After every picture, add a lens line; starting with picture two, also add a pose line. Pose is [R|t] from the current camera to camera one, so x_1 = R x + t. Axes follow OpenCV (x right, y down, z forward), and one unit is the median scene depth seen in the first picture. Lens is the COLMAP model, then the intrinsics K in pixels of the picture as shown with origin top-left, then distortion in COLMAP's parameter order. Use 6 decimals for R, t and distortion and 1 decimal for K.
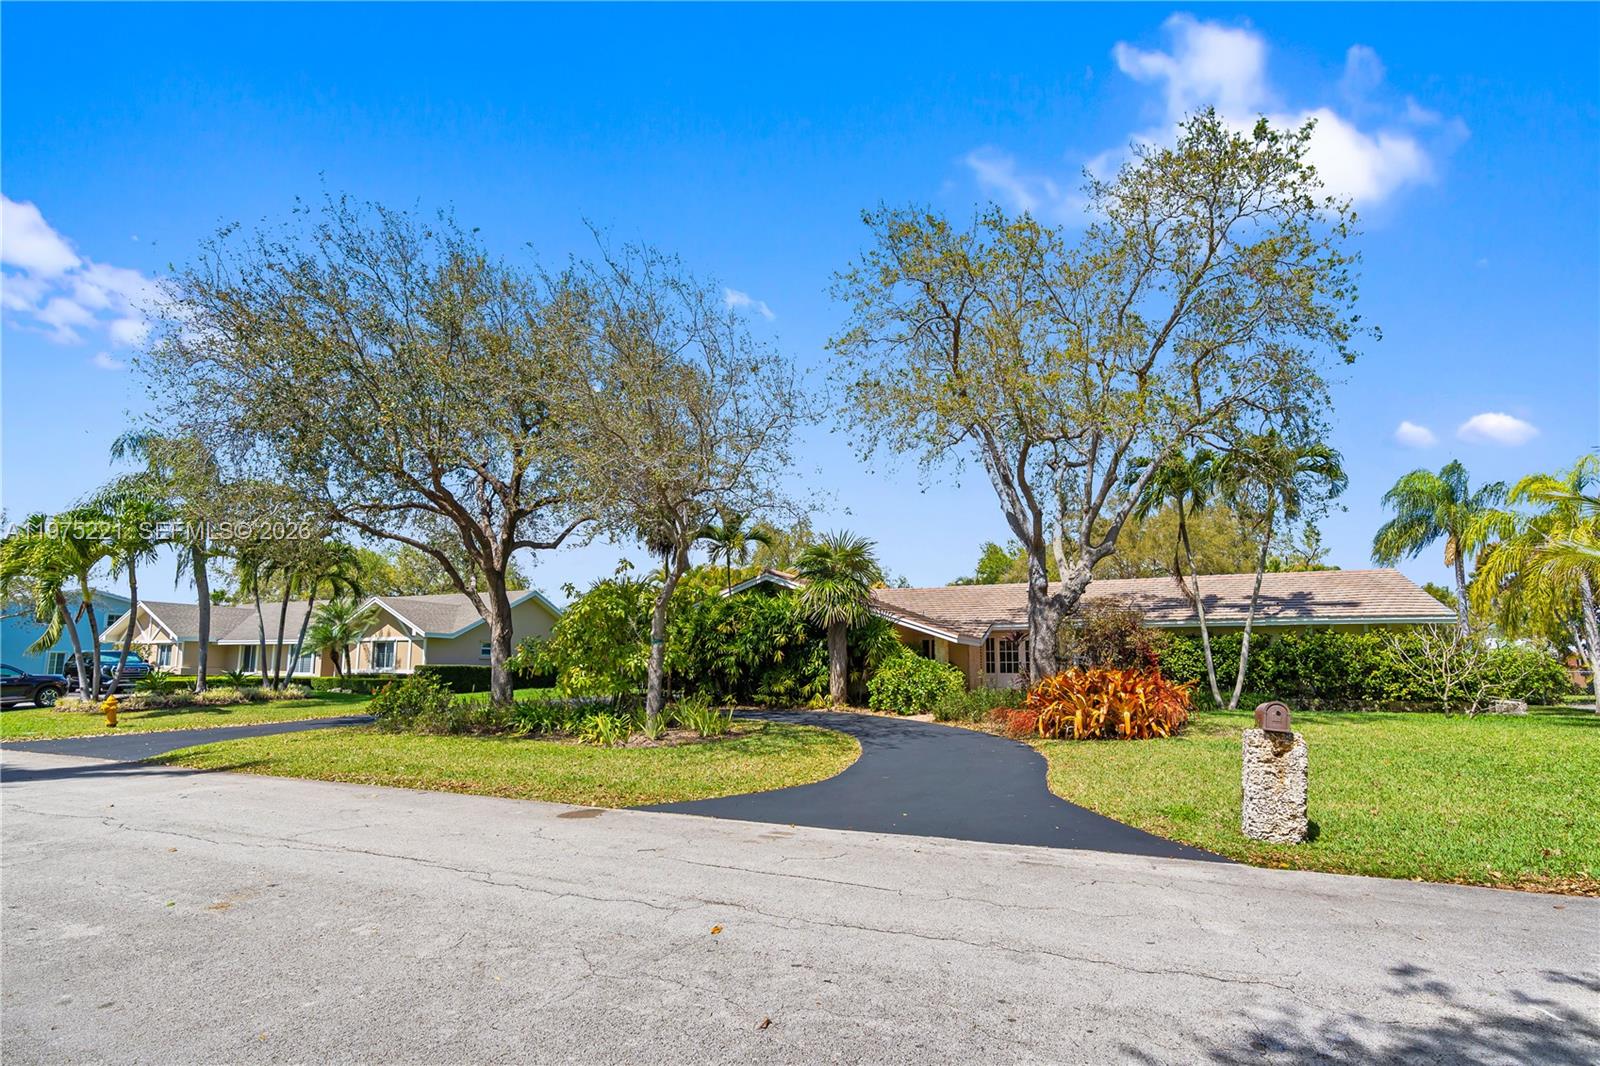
lens RADIAL K [[775.3, 0, 800.0], [0, 775.3, 533.0], [0, 0, 1]] dist [-0.003048, 0.000201]
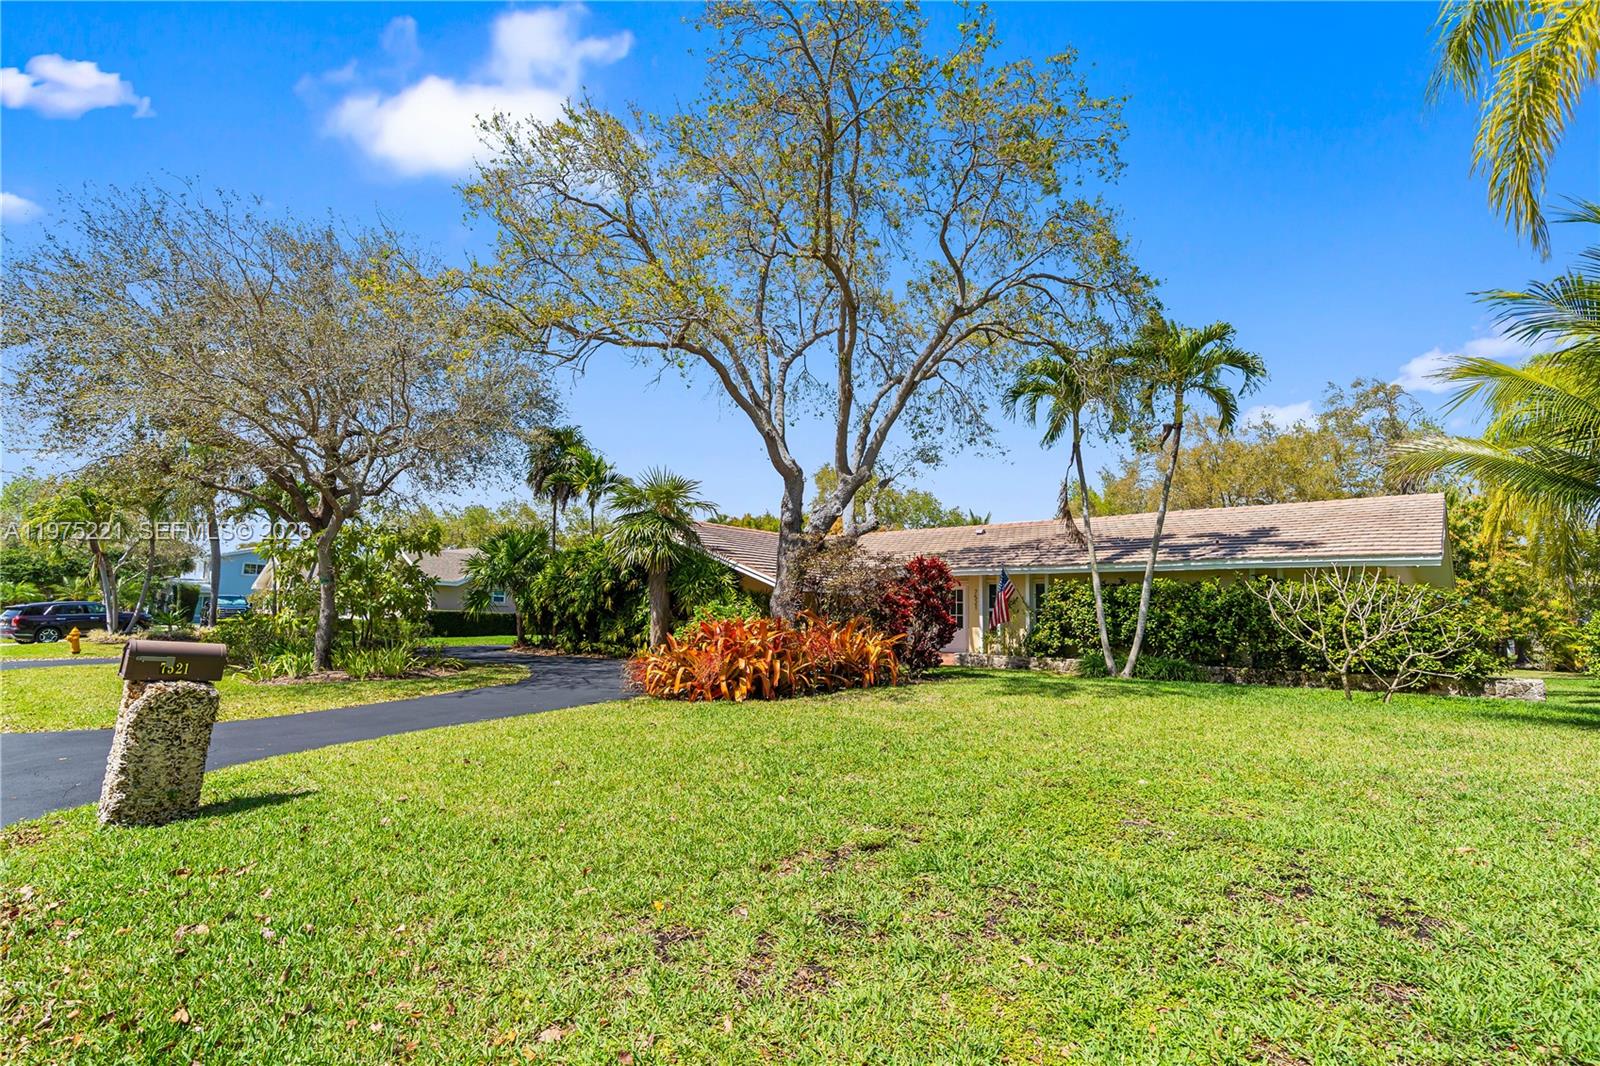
lens RADIAL K [[775.3, 0, 800.0], [0, 775.3, 533.0], [0, 0, 1]] dist [-0.003048, 0.000201]
pose [[0.958012, -0.013795, -0.286395, 0.469848], [0.031590, 0.997839, 0.057610, 0.026484], [0.284981, -0.064238, 0.956378, 0.164128]]
